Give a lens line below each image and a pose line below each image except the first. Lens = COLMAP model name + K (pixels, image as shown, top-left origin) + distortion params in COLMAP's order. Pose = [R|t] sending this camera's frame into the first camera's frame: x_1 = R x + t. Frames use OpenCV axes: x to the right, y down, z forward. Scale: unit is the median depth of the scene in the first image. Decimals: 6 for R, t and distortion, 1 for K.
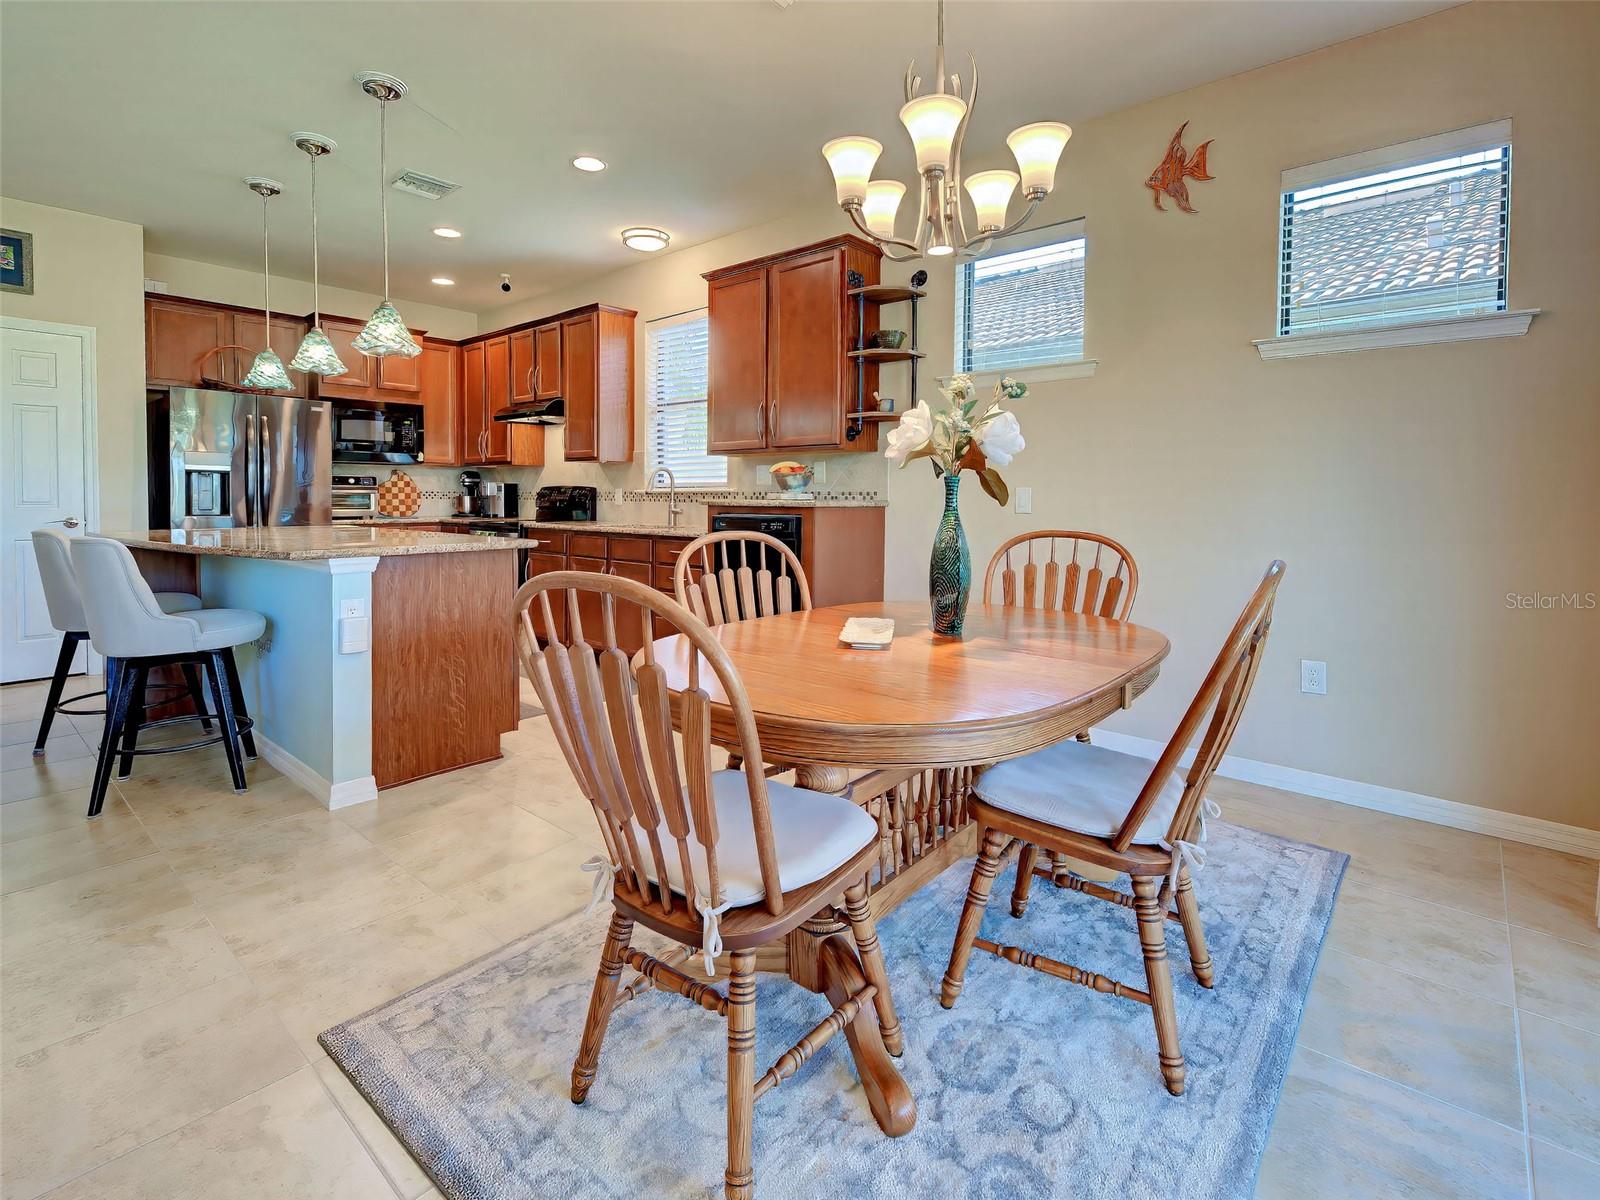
lens RADIAL K [[796.5, 0, 810.2], [0, 796.5, 520.4], [0, 0, 1]] dist [0.012547, -0.004343]
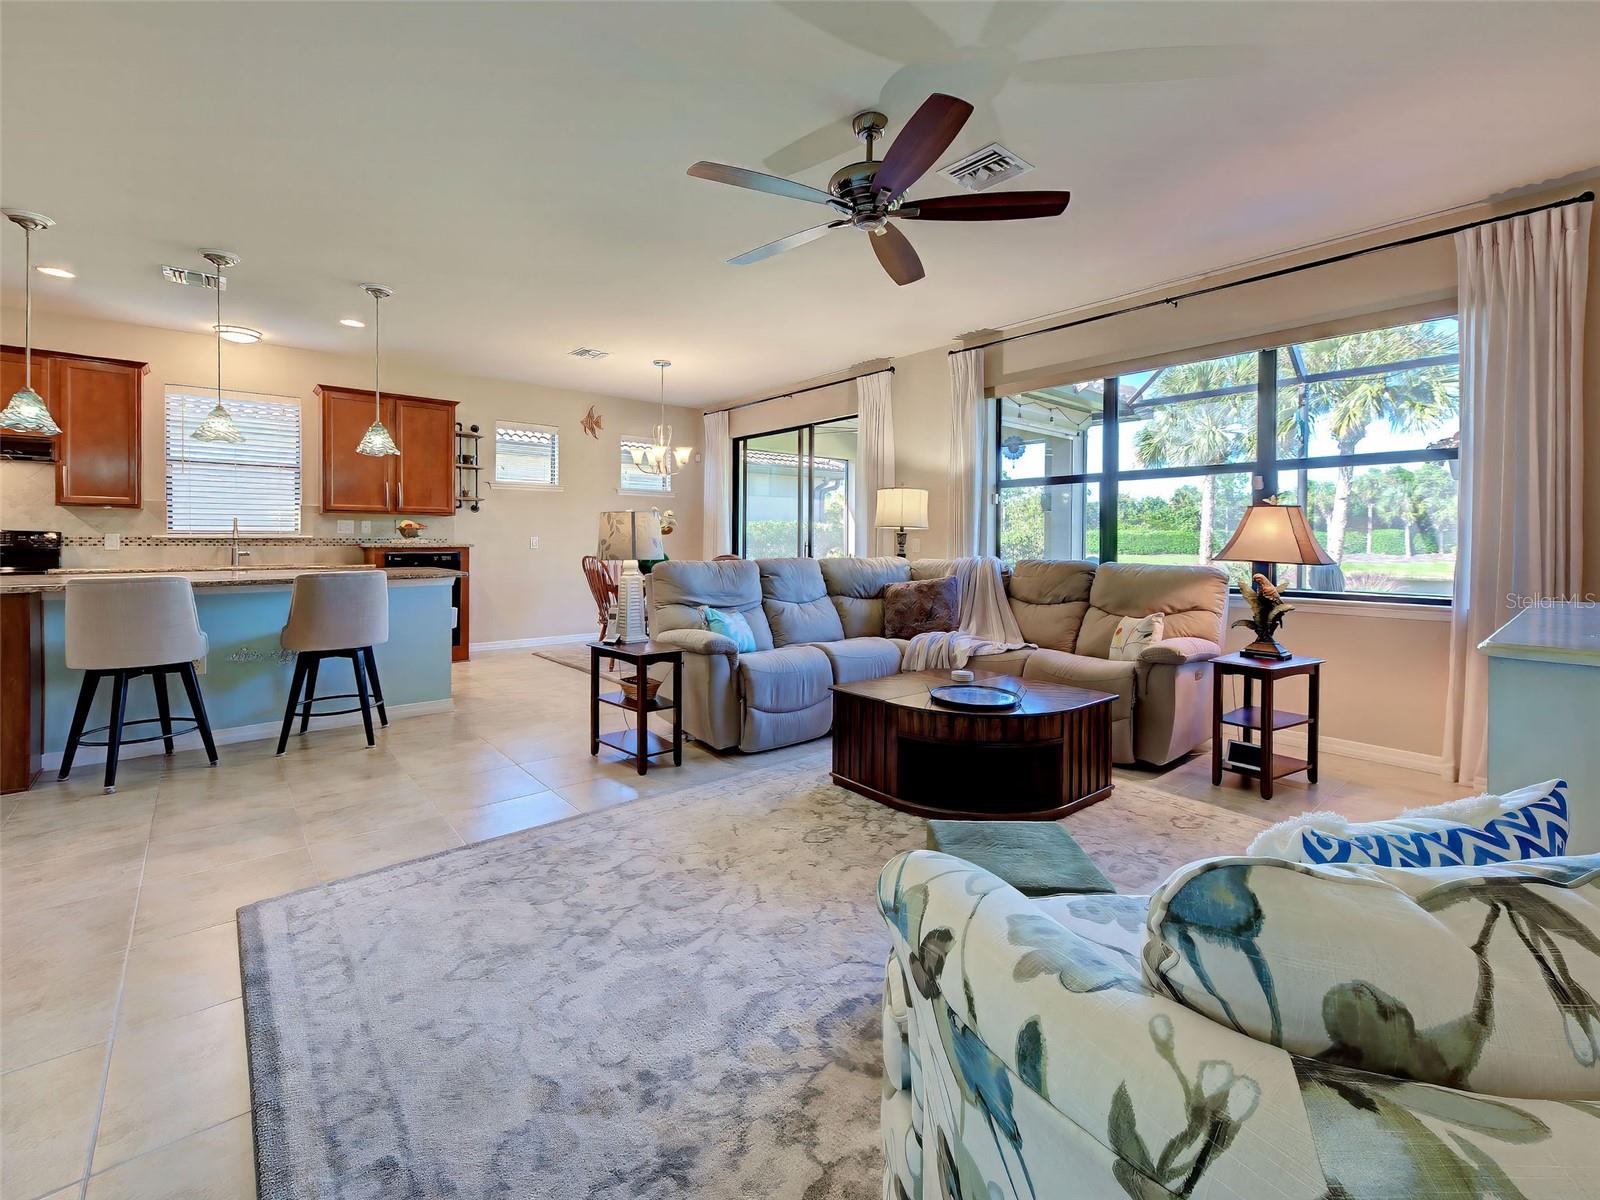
lens RADIAL K [[680.4, 0, 799.2], [0, 680.4, 551.3], [0, 0, 1]] dist [-0.001176, -0.000542]
pose [[0.121649, -0.022027, 0.992329, -1.123488], [0.024791, 0.999509, 0.019147, -0.013885], [-0.992264, 0.022271, 0.122135, 0.013568]]
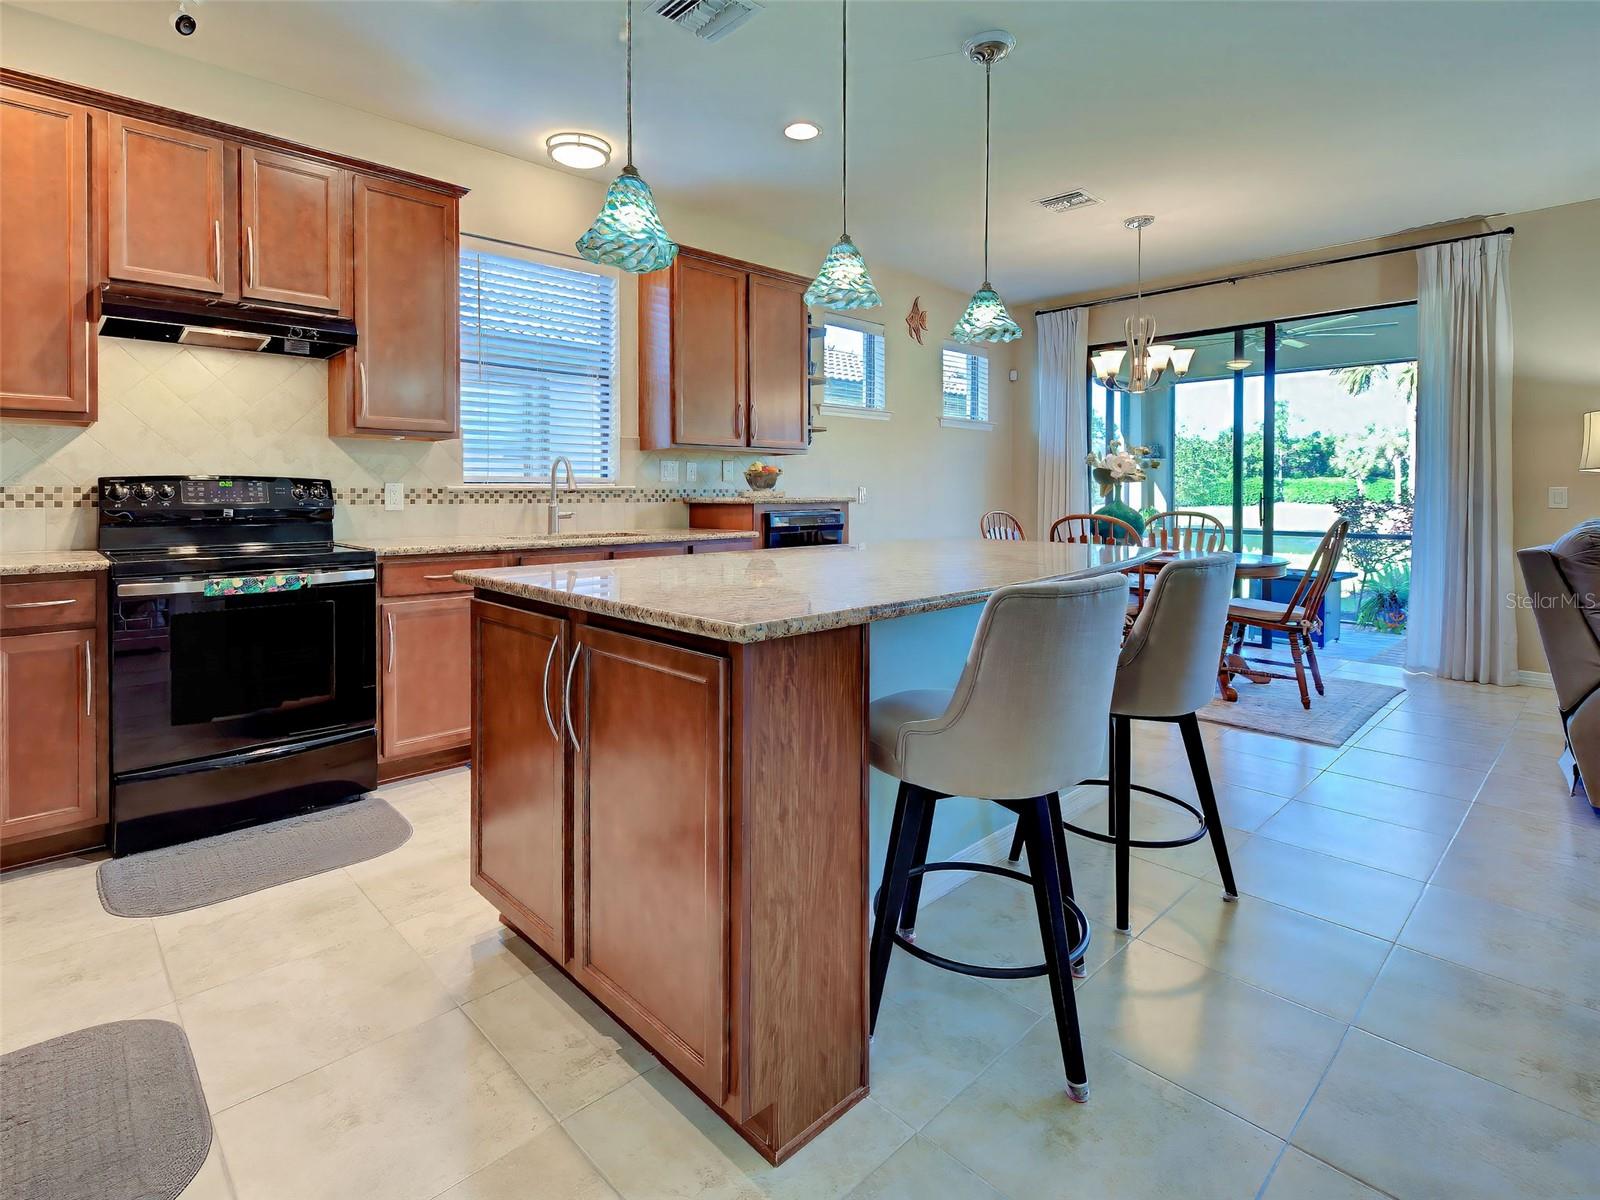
lens RADIAL K [[796.5, 0, 790.5], [0, 796.5, 500.1], [0, 0, 1]] dist [0.012547, -0.004343]
pose [[0.079830, -0.017714, 0.996651, -0.914247], [0.027592, 0.999498, 0.015555, -0.031727], [-0.996427, 0.026257, 0.080278, 0.732814]]
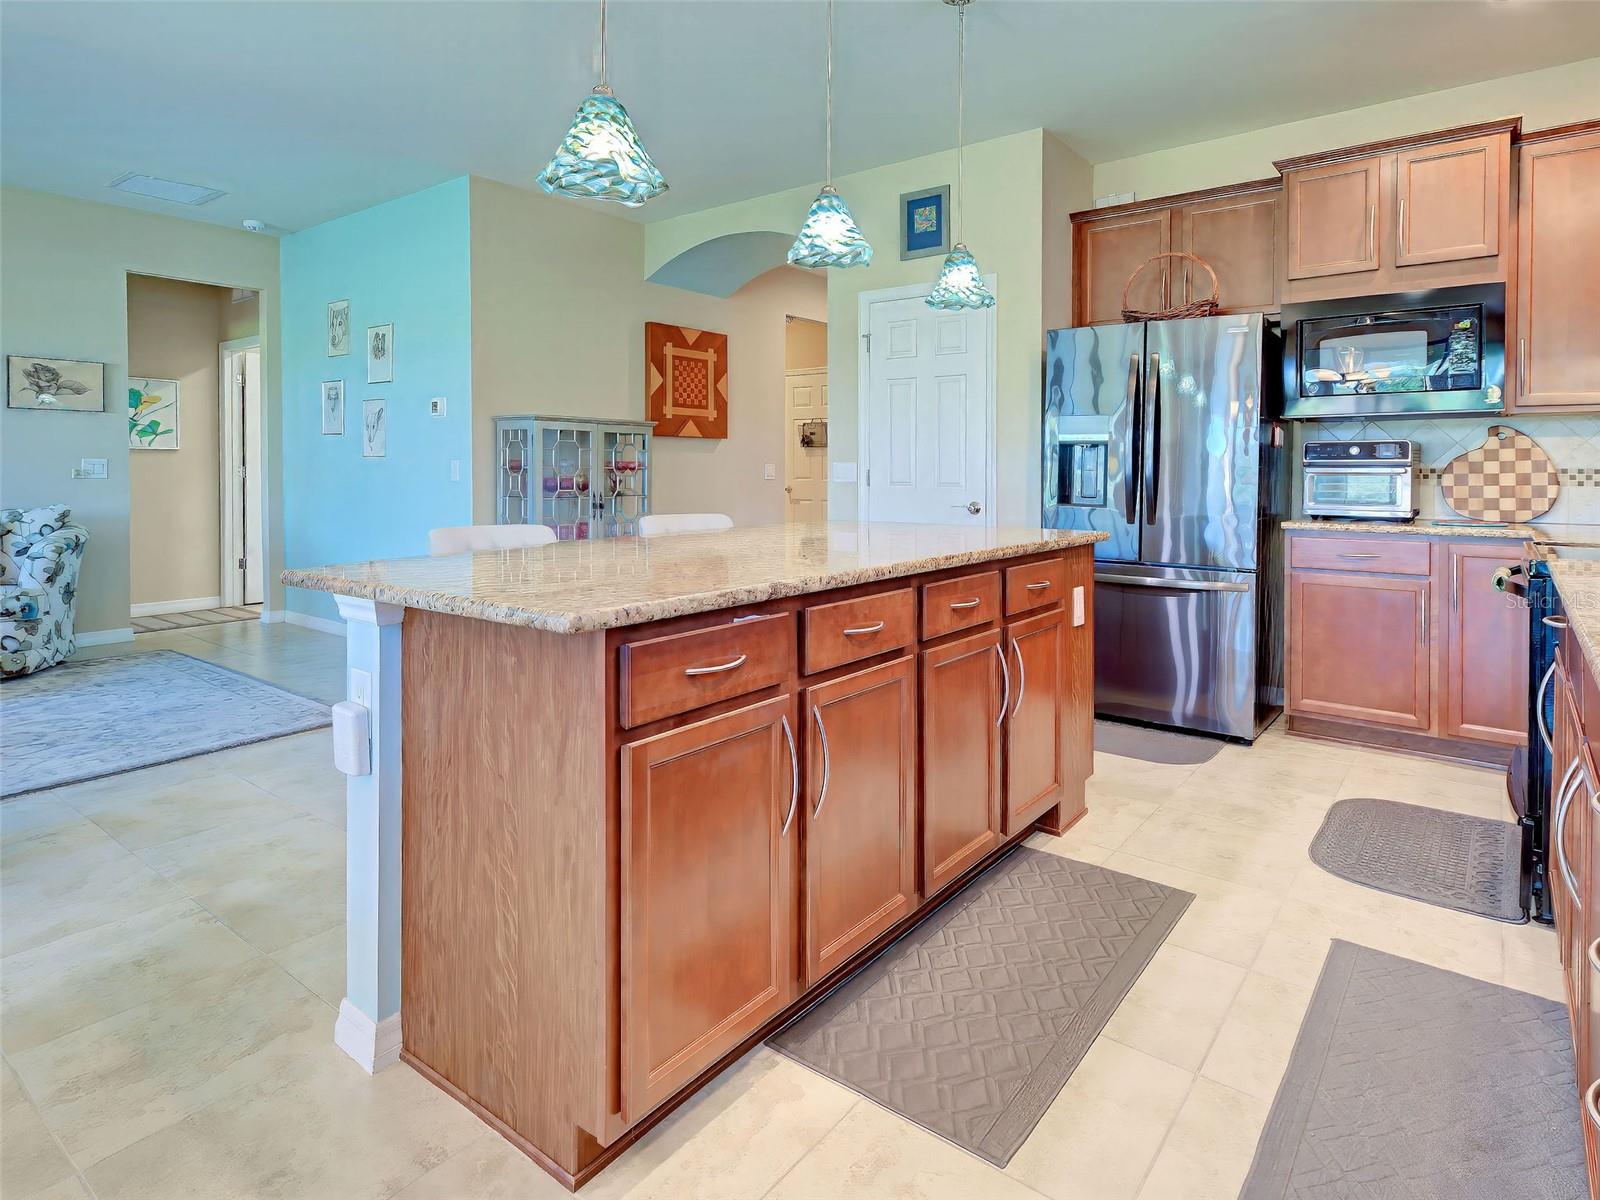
lens RADIAL K [[910.1, 0, 801.2], [0, 910.1, 487.4], [0, 0, 1]] dist [0.020969, -0.003478]
pose [[0.066749, 0.014860, -0.997659, 0.017538], [-0.034020, 0.999342, 0.012609, -0.023726], [0.997190, 0.033099, 0.067211, 0.693455]]
